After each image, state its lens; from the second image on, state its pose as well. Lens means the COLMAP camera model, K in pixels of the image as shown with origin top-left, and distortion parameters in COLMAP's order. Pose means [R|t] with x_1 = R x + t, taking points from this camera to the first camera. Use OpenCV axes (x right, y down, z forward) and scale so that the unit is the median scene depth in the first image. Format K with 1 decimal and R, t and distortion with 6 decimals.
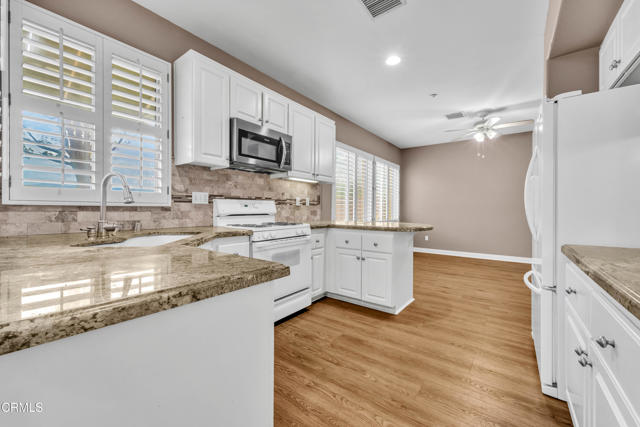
lens RADIAL K [[252.1, 0, 318.3], [0, 252.1, 211.8], [0, 0, 1]] dist [0.000052, -0.000057]
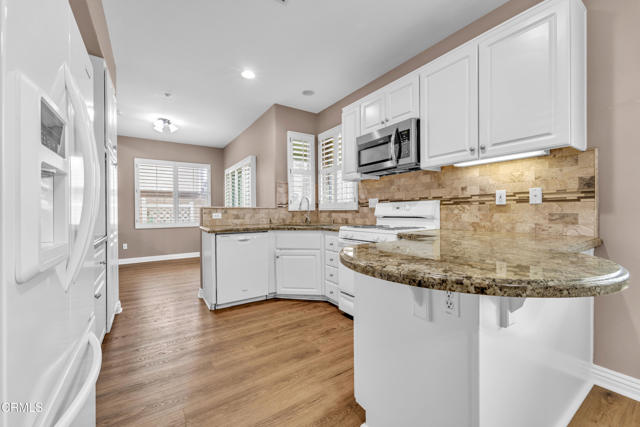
lens RADIAL K [[252.7, 0, 321.7], [0, 252.7, 212.3], [0, 0, 1]] dist [0.001336, -0.000127]
pose [[-0.307895, -0.000646, -0.951420, 0.901313], [-0.008061, 0.999966, 0.001929, -0.007275], [0.951386, 0.008264, -0.307890, 1.212311]]
